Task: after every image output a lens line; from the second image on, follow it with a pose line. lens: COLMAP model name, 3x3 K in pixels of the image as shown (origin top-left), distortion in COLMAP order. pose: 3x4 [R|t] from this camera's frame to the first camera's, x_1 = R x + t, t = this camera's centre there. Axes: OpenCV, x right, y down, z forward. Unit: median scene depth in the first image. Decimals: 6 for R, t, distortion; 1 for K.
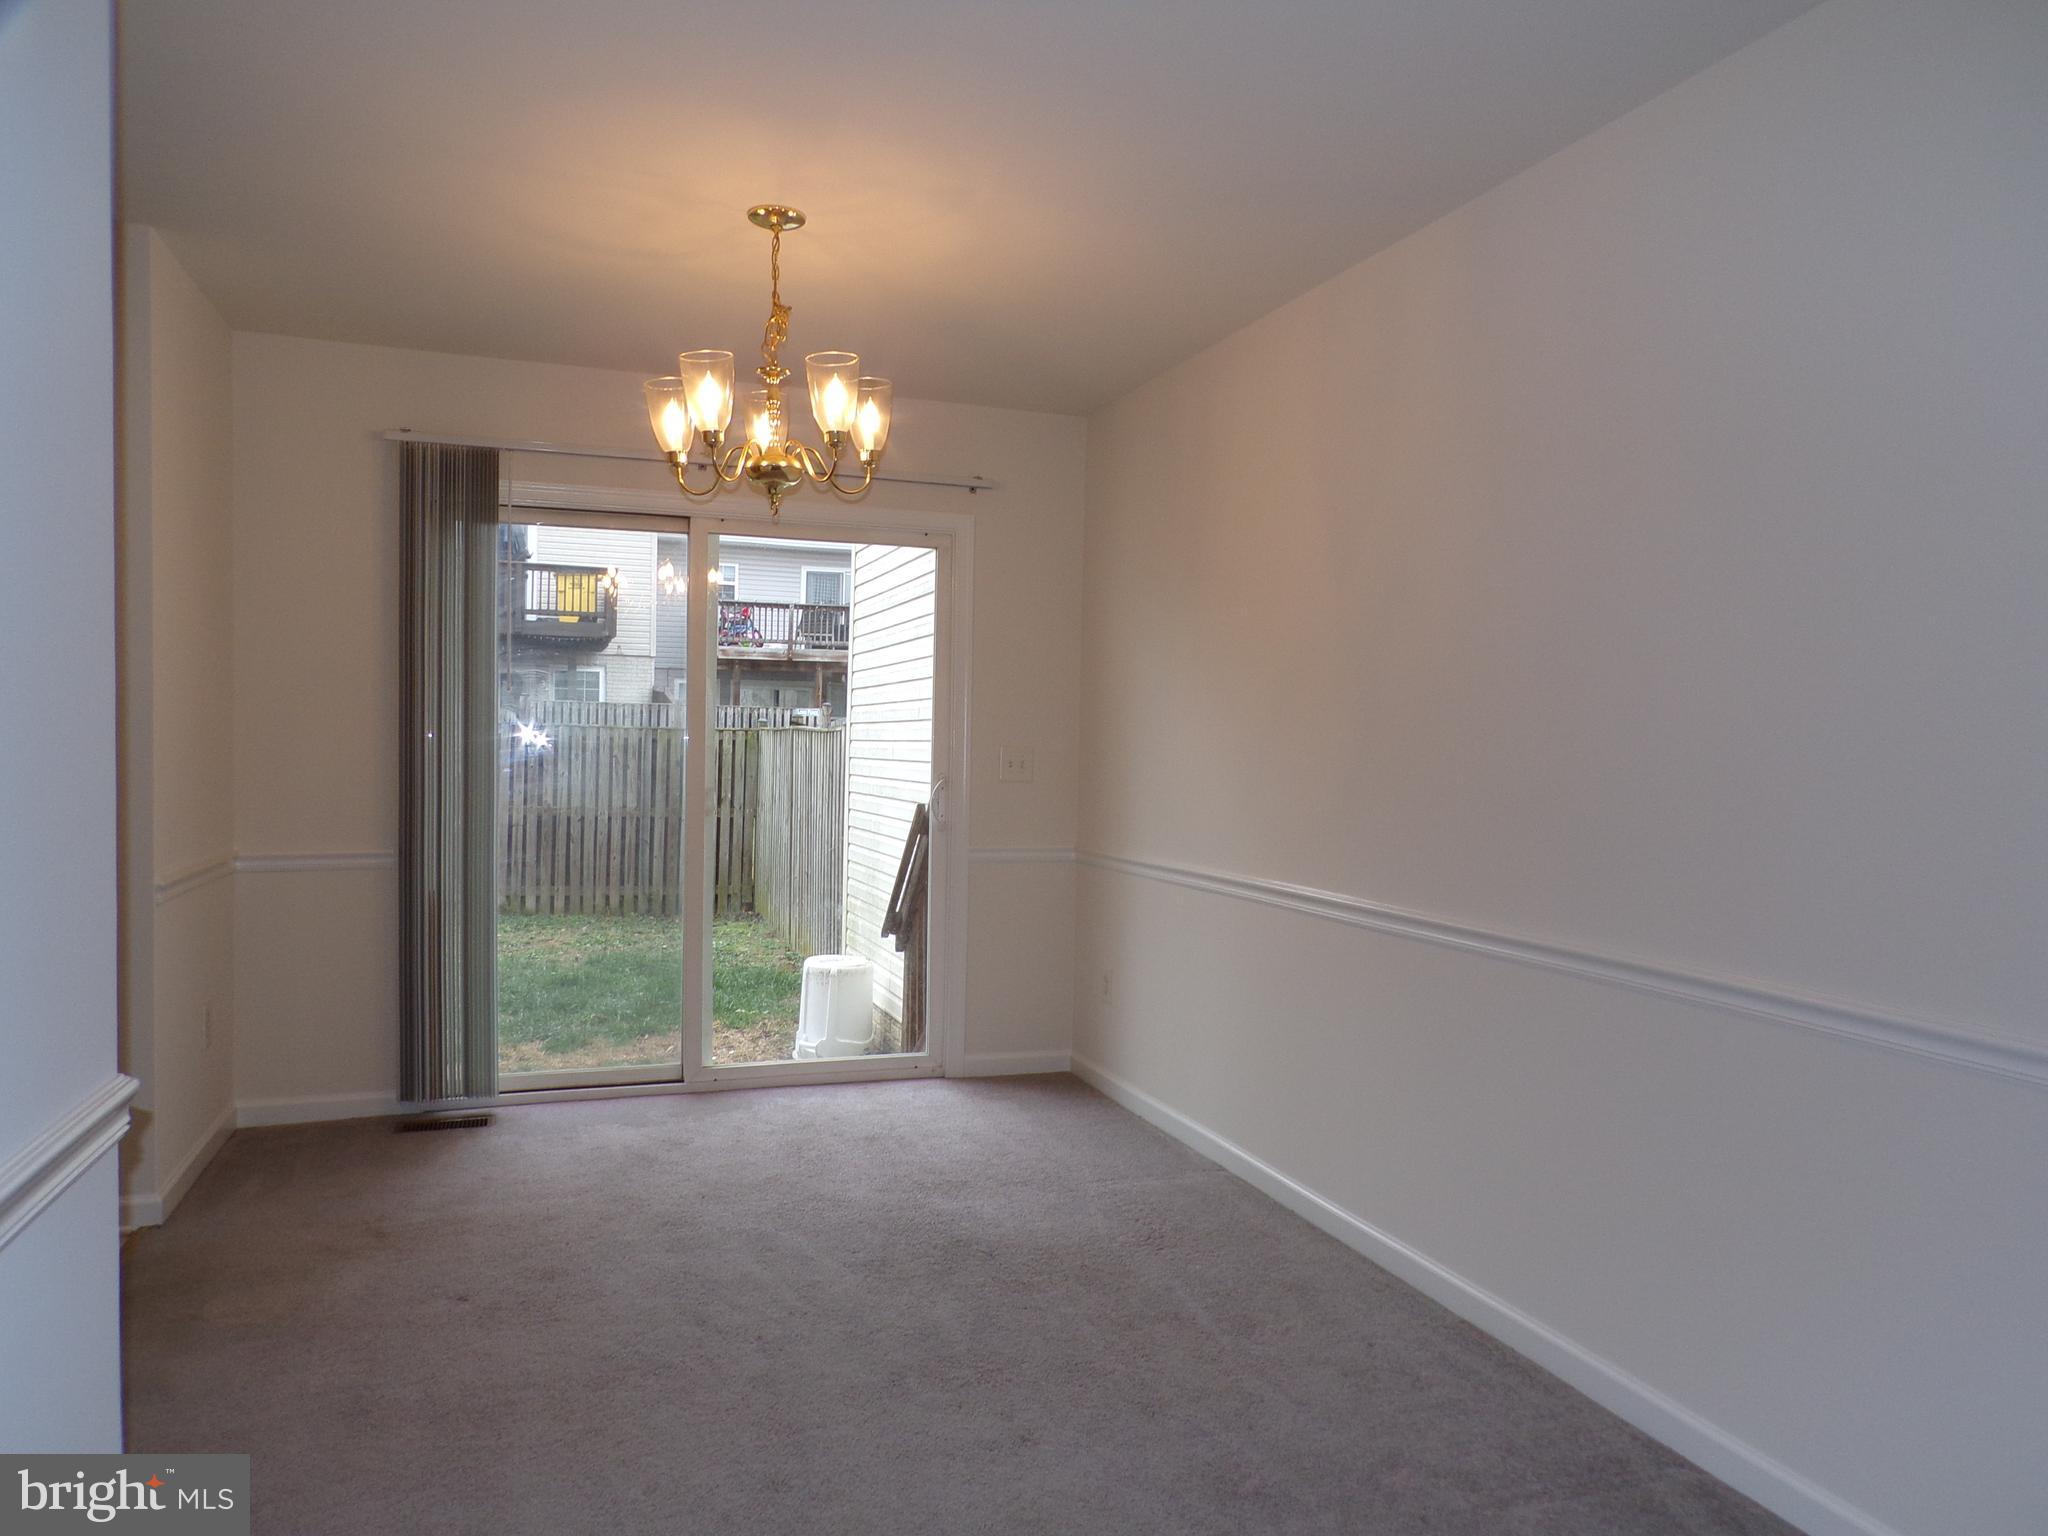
lens RADIAL K [[1412.8, 0, 1027.0], [0, 1412.8, 766.0], [0, 0, 1]] dist [-0.011781, 0.020075]
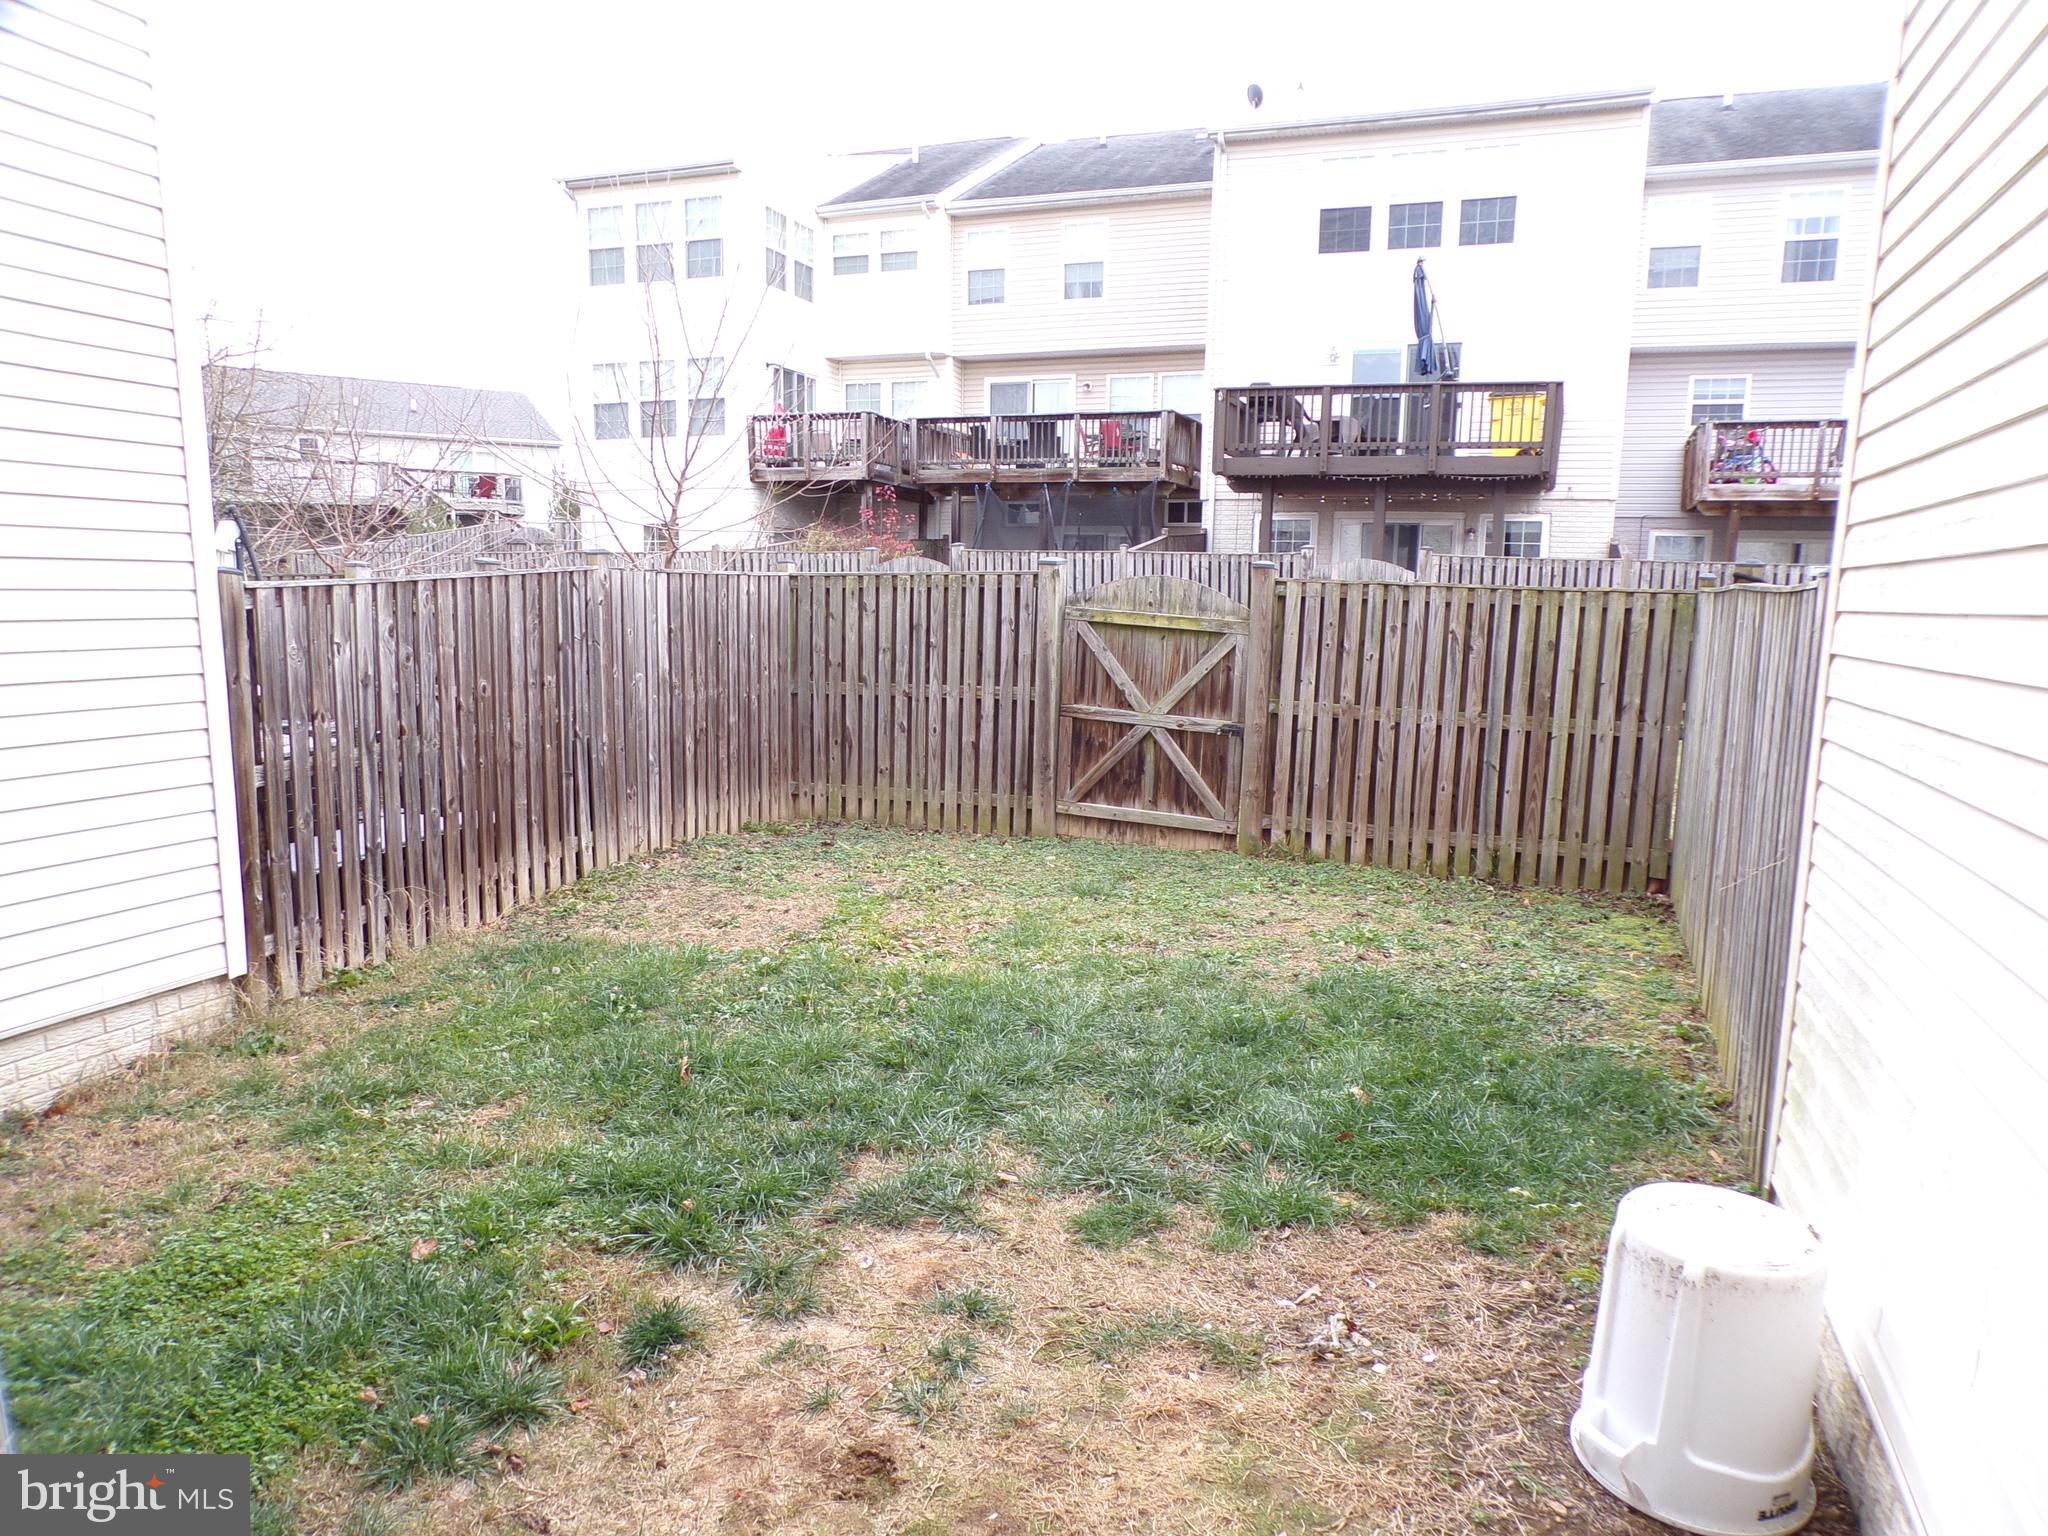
lens RADIAL K [[1412.8, 0, 1043.2], [0, 1412.8, 775.1], [0, 0, 1]] dist [-0.011781, 0.020075]
pose [[0.780334, 0.087743, -0.619177, -0.033647], [-0.025200, 0.993716, 0.109059, -0.007219], [0.624855, -0.069499, 0.777641, 0.376657]]
